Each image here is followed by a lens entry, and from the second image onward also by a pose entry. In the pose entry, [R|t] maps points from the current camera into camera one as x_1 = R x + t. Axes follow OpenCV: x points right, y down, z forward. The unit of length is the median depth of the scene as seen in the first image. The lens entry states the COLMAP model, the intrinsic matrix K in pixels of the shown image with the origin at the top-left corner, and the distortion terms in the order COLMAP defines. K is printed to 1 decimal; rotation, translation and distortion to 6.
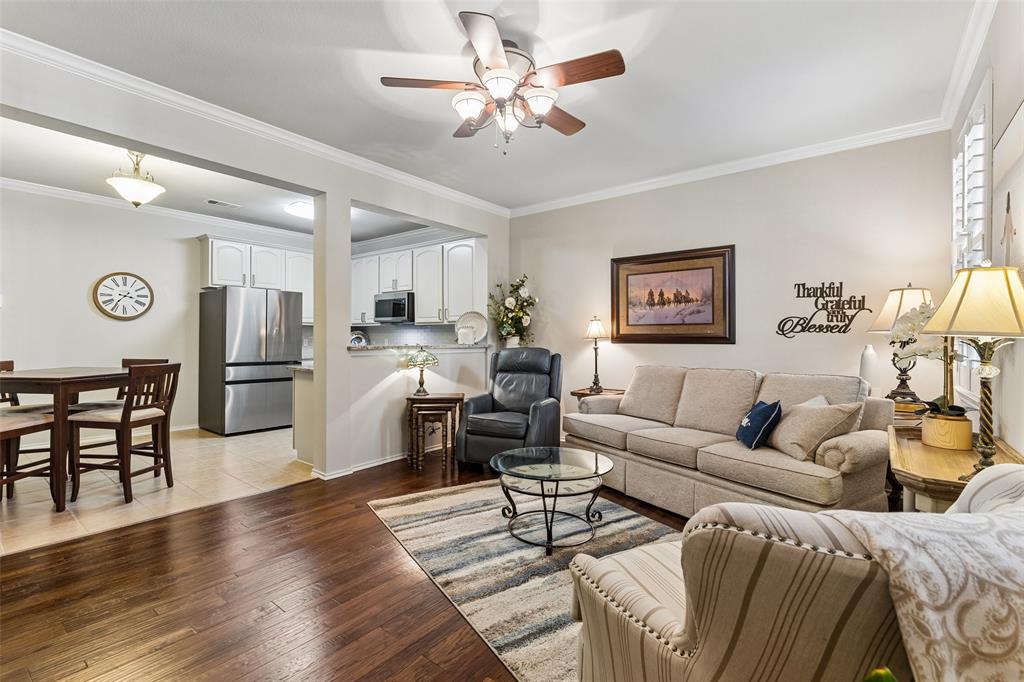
lens RADIAL K [[462.5, 0, 512.0], [0, 462.5, 341.0], [0, 0, 1]] dist [-0.000896, -0.000105]
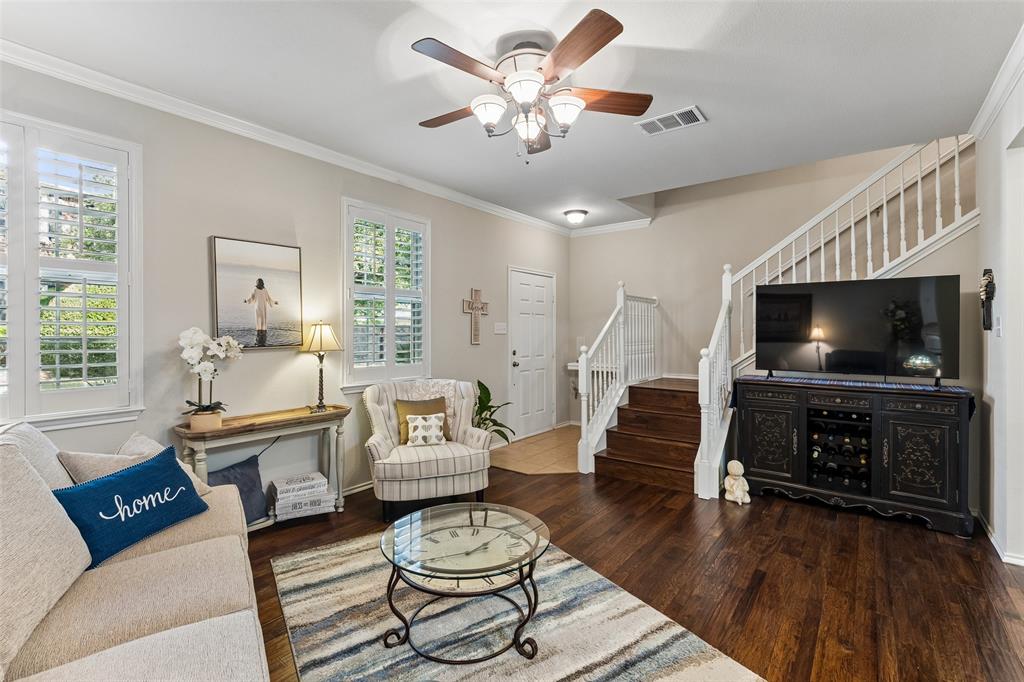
lens RADIAL K [[462.2, 0, 511.0], [0, 462.2, 333.2], [0, 0, 1]] dist [0.000500, 0.000111]
pose [[-0.999969, -0.002209, -0.007543, 0.014475], [-0.002270, 0.999965, 0.008109, -0.046877], [0.007525, 0.008126, -0.999939, 1.266206]]
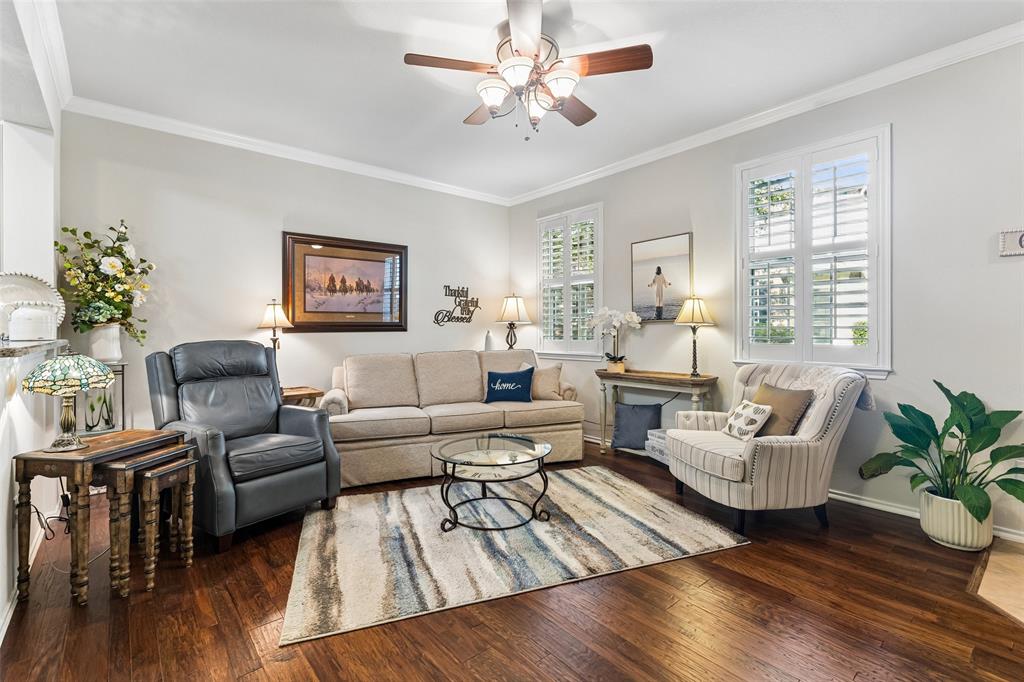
lens RADIAL K [[462.2, 0, 511.0], [0, 462.2, 333.2], [0, 0, 1]] dist [0.000500, 0.000111]
pose [[0.199063, -0.014705, 0.979876, -0.652914], [0.010756, 0.999860, 0.012820, -0.001000], [-0.979928, 0.007988, 0.199193, 0.551279]]
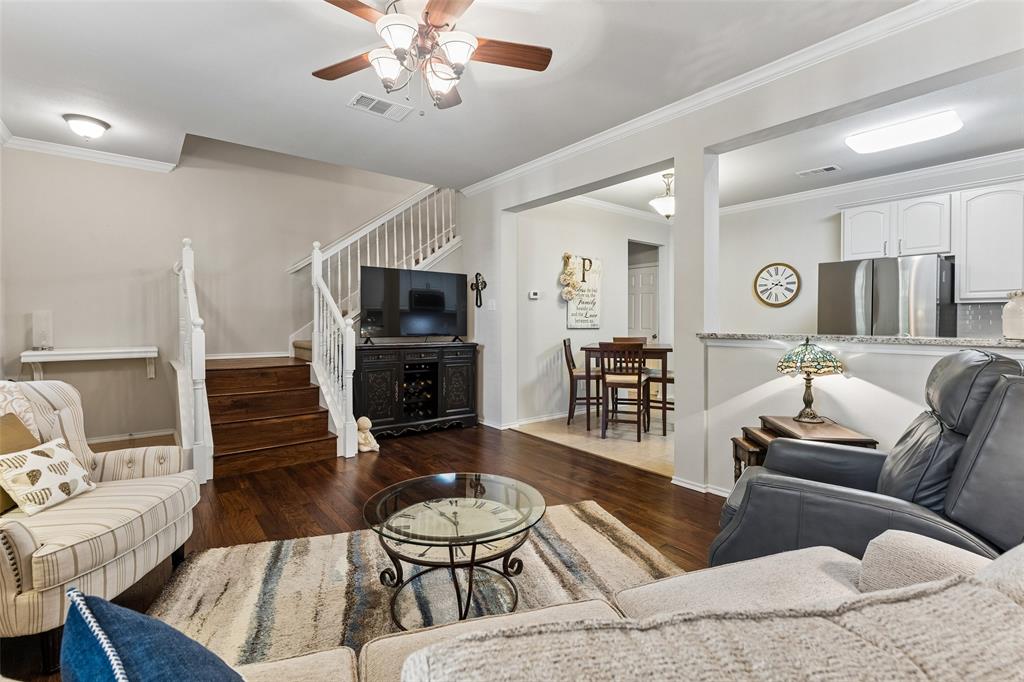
lens RADIAL K [[462.1, 0, 506.7], [0, 462.1, 326.8], [0, 0, 1]] dist [0.001905, 0.000215]
pose [[-0.237241, 0.007596, -0.971421, 0.530045], [-0.009324, 0.999906, 0.010096, -0.004034], [0.971406, 0.011453, -0.237147, 0.899479]]
